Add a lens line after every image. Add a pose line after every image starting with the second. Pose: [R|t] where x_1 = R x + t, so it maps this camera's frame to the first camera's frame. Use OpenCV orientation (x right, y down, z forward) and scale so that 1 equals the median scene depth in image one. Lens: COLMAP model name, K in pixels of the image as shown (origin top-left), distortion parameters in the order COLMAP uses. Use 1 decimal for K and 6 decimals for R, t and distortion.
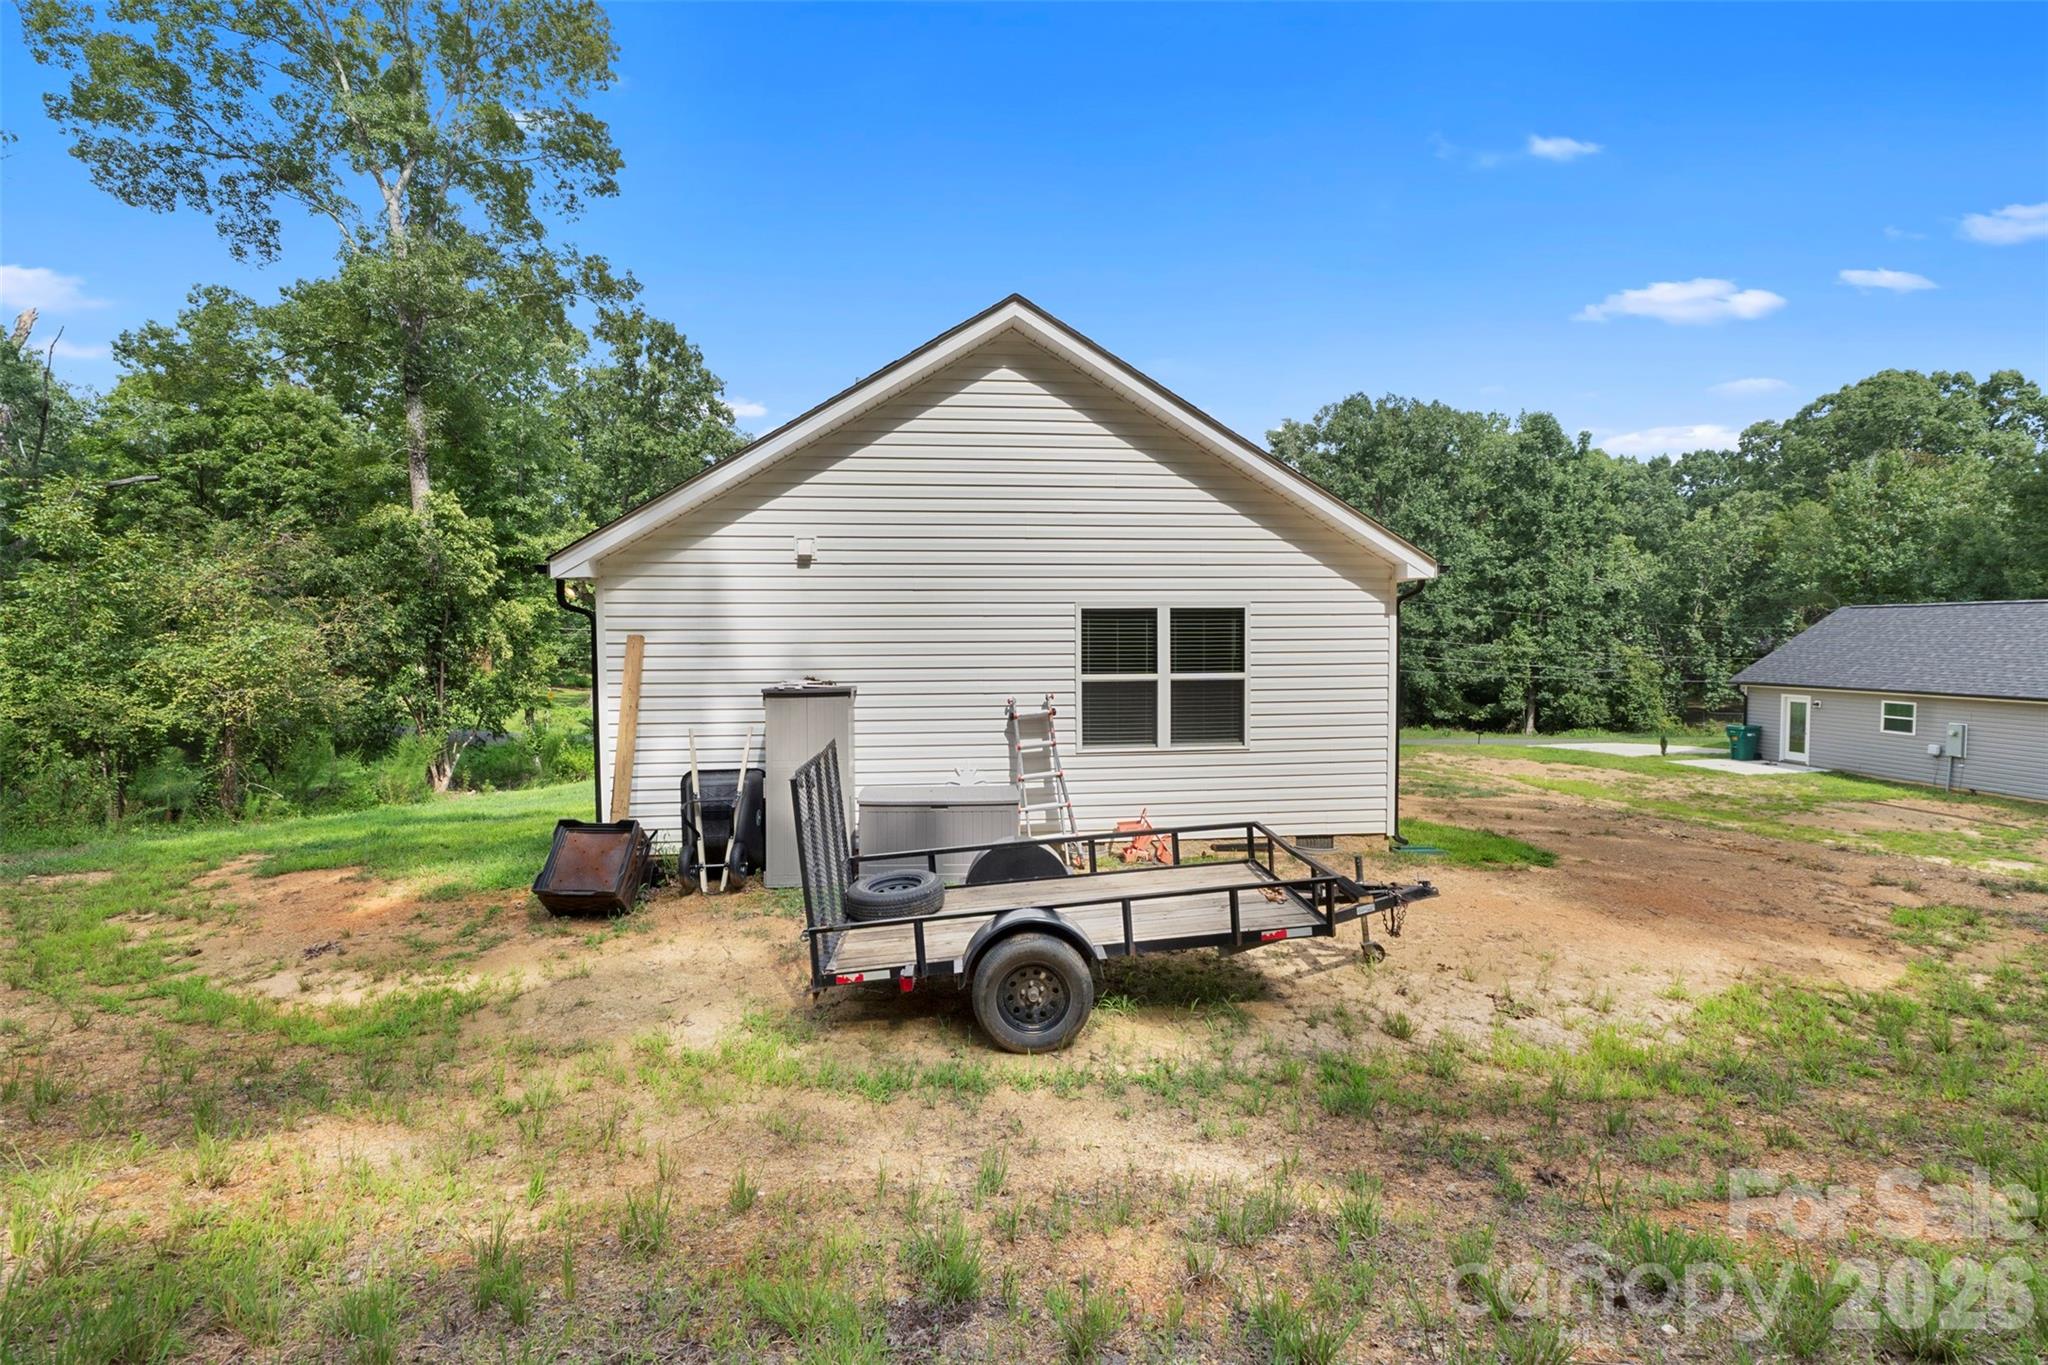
lens RADIAL K [[898.3, 0, 1027.4], [0, 898.3, 663.9], [0, 0, 1]] dist [-0.008776, 0.000308]
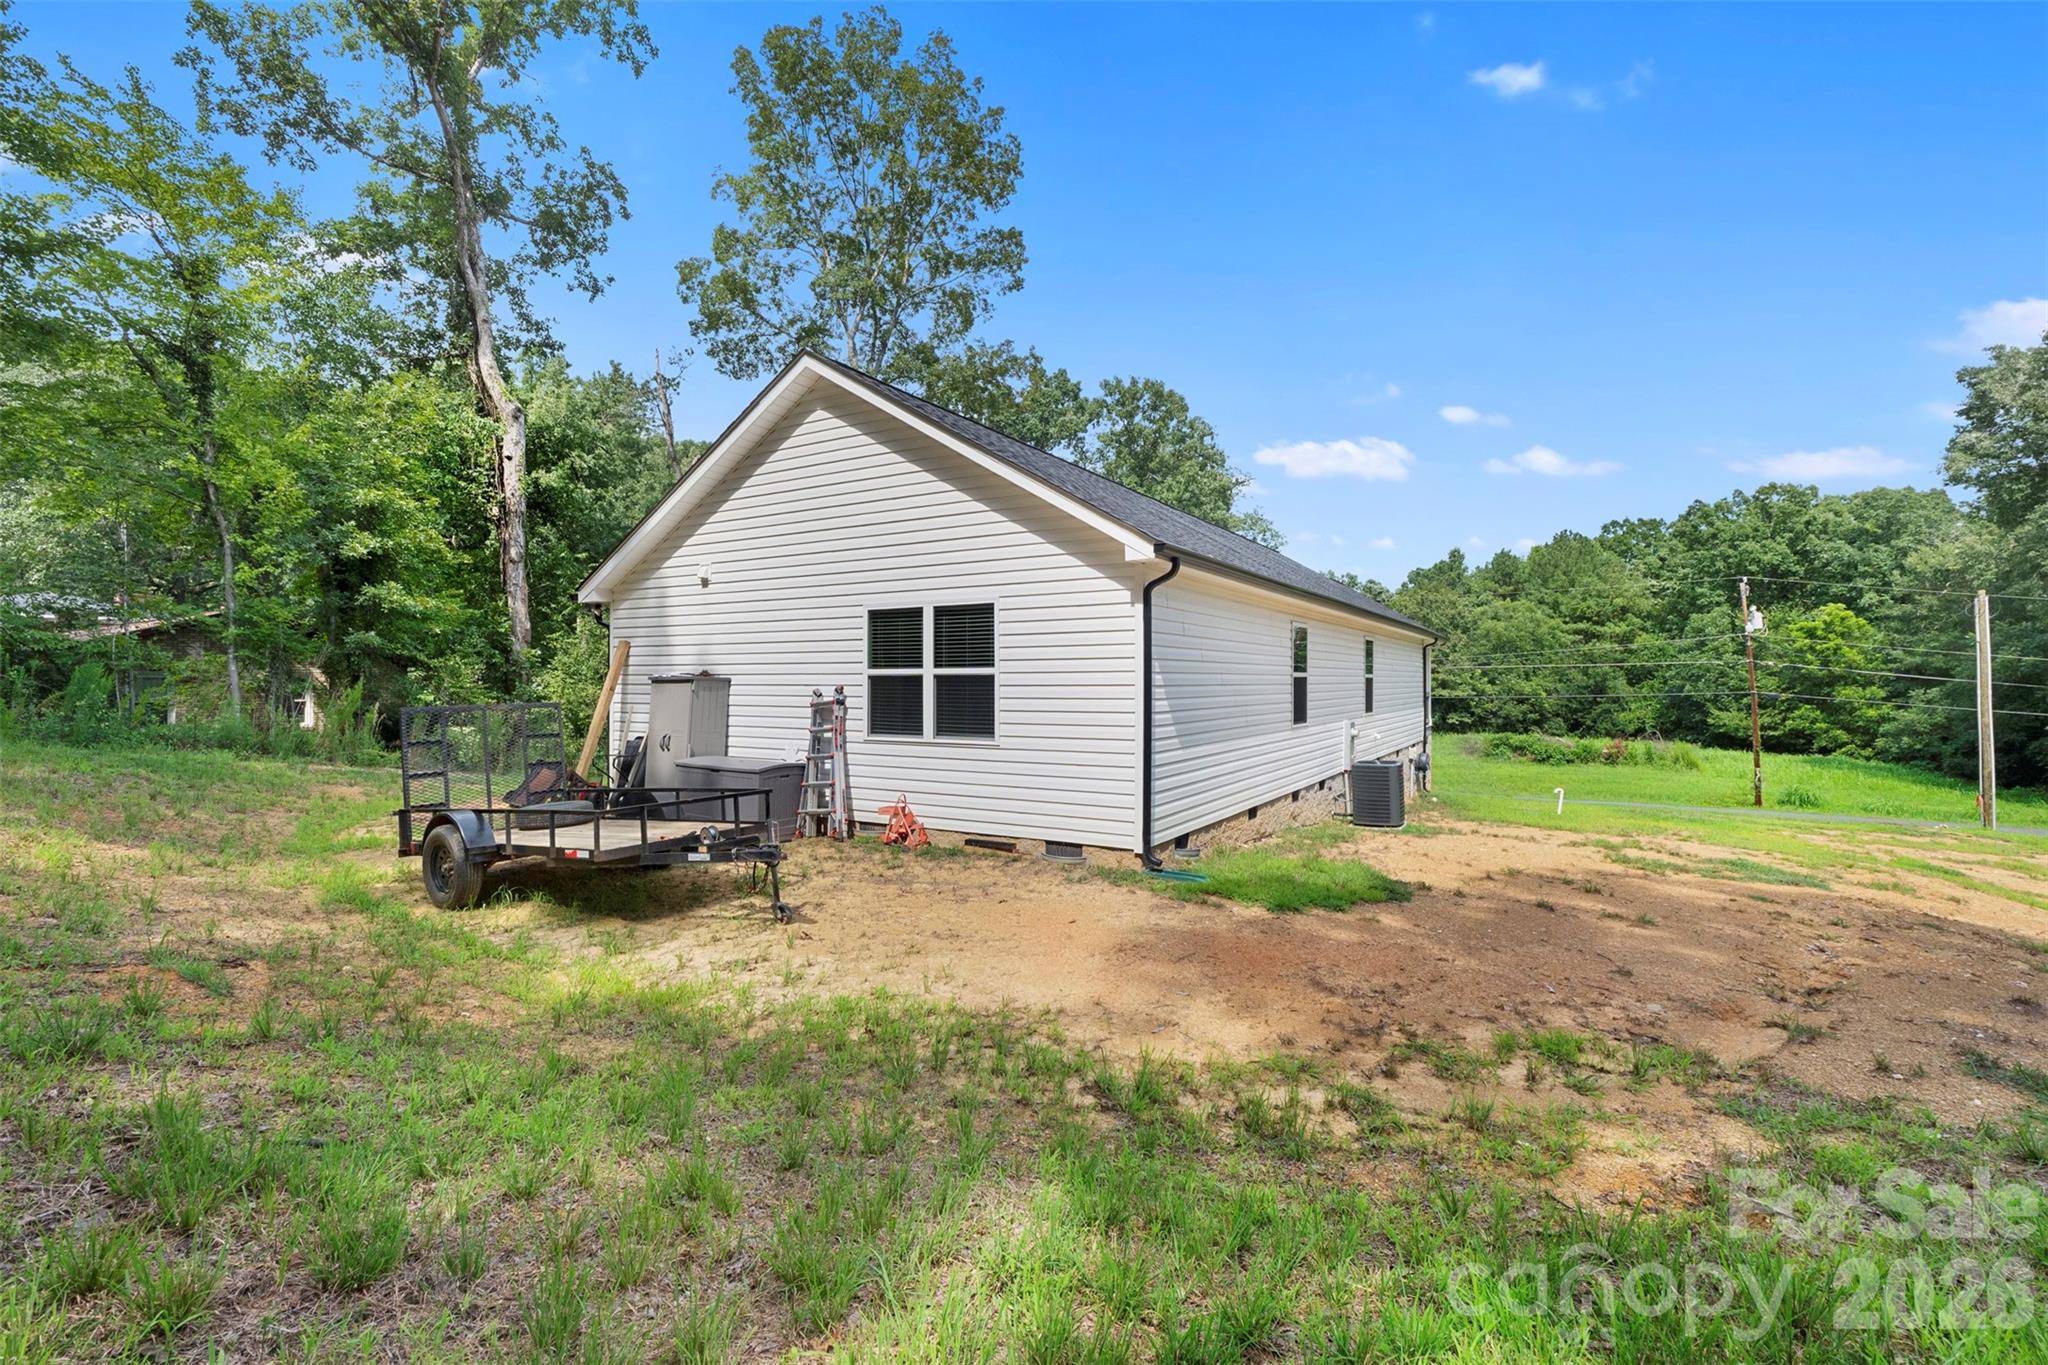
lens RADIAL K [[926.6, 0, 1028.2], [0, 926.6, 665.5], [0, 0, 1]] dist [-0.009554, -0.000301]
pose [[0.793724, -0.005539, -0.608252, 0.899053], [-0.021825, 0.999055, -0.037578, 0.044987], [0.607886, 0.043101, 0.792854, 0.209650]]
